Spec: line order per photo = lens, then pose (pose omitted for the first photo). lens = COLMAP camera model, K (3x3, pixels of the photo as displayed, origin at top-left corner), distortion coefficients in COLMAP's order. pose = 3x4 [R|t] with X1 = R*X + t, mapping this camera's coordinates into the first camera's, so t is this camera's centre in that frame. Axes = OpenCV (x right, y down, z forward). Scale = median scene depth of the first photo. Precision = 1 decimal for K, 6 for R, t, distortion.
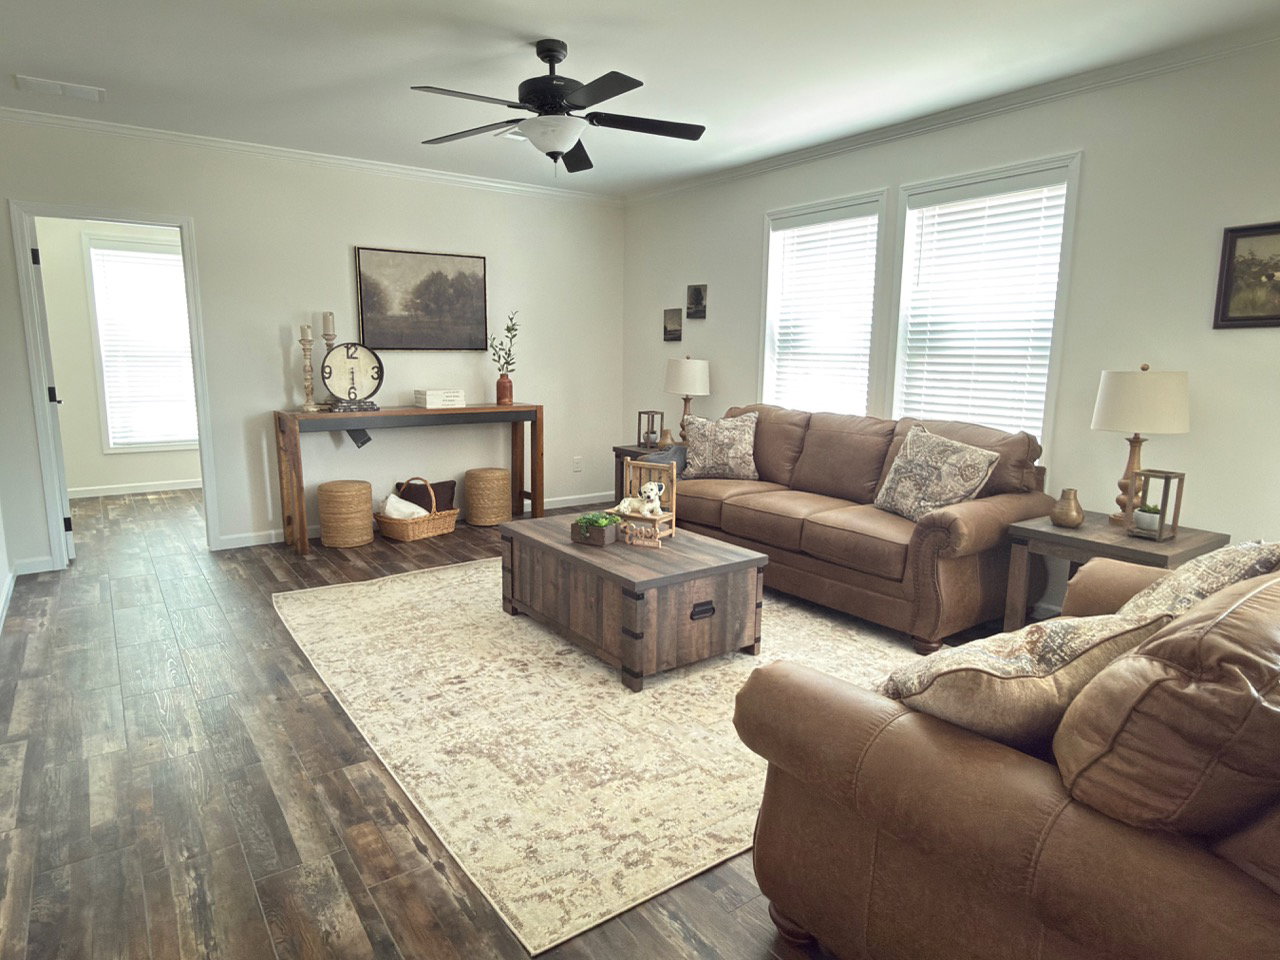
lens RADIAL K [[775.1, 0, 638.5], [0, 775.1, 472.9], [0, 0, 1]] dist [0.015385, 0.001258]
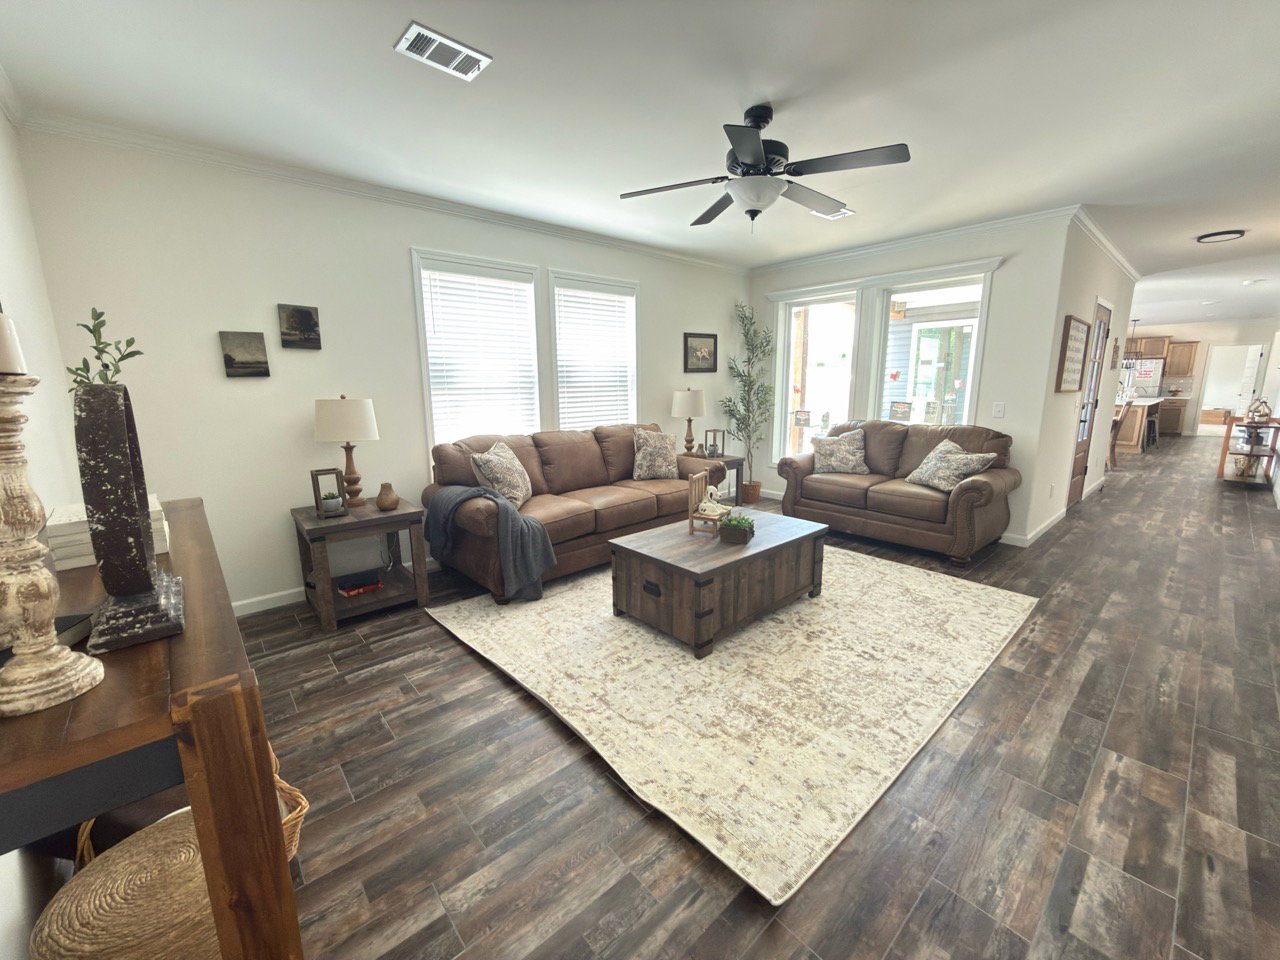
lens RADIAL K [[515.5, 0, 640.5], [0, 515.5, 476.4], [0, 0, 1]] dist [-0.001029, 0.000569]
pose [[-0.109801, -0.185541, 0.976483, -0.939892], [0.168416, 0.964744, 0.202248, -0.228452], [-0.979581, 0.186662, -0.074682, 1.362871]]
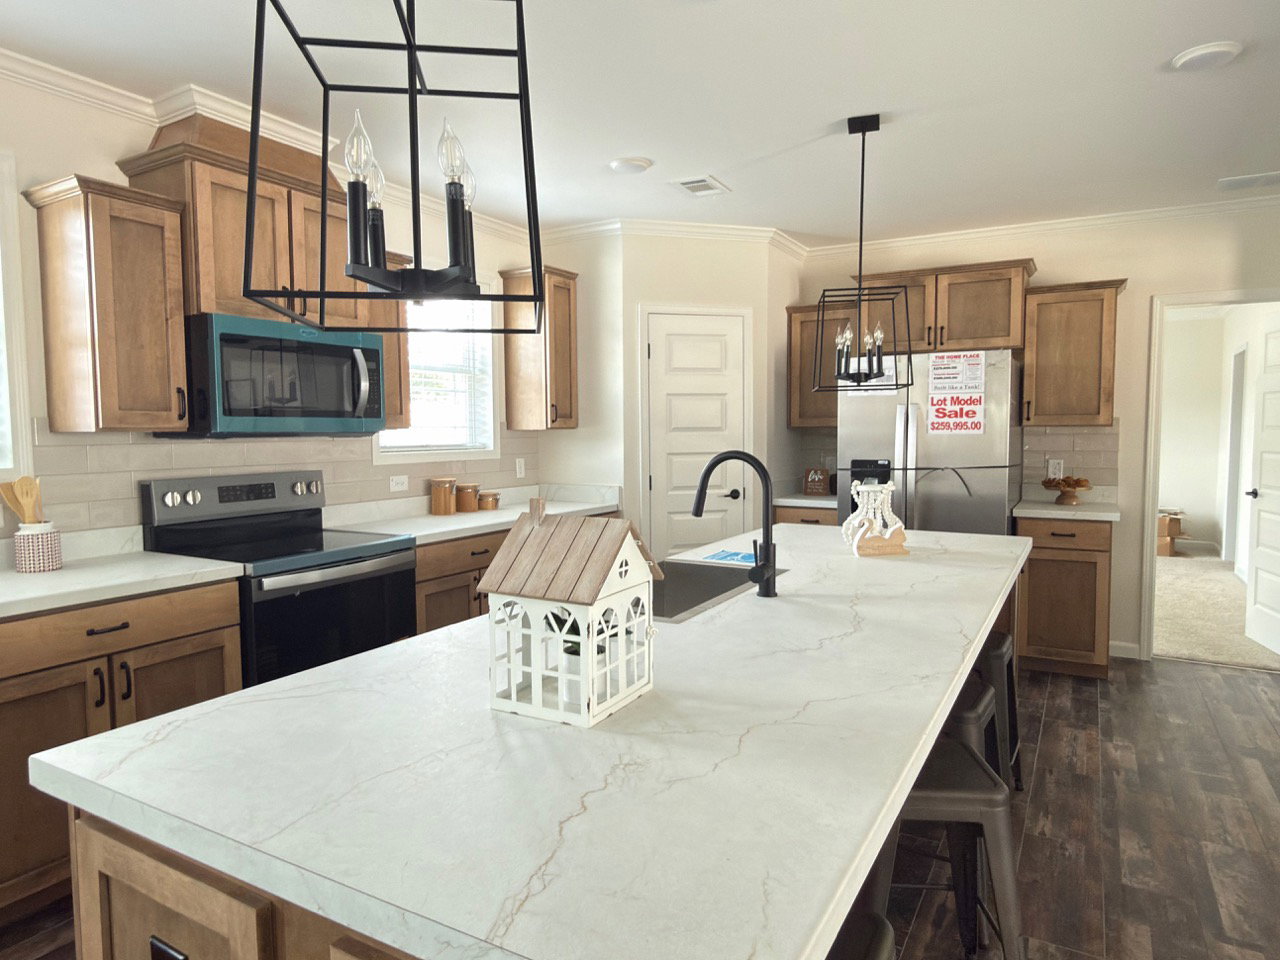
lens RADIAL K [[786.8, 0, 636.1], [0, 786.8, 481.5], [0, 0, 1]] dist [-0.006330, 0.000172]
pose [[-0.425660, -0.063278, 0.902668, -0.899036], [0.148534, 0.979135, 0.138681, -0.219898], [-0.892609, 0.193107, -0.407380, 1.312832]]
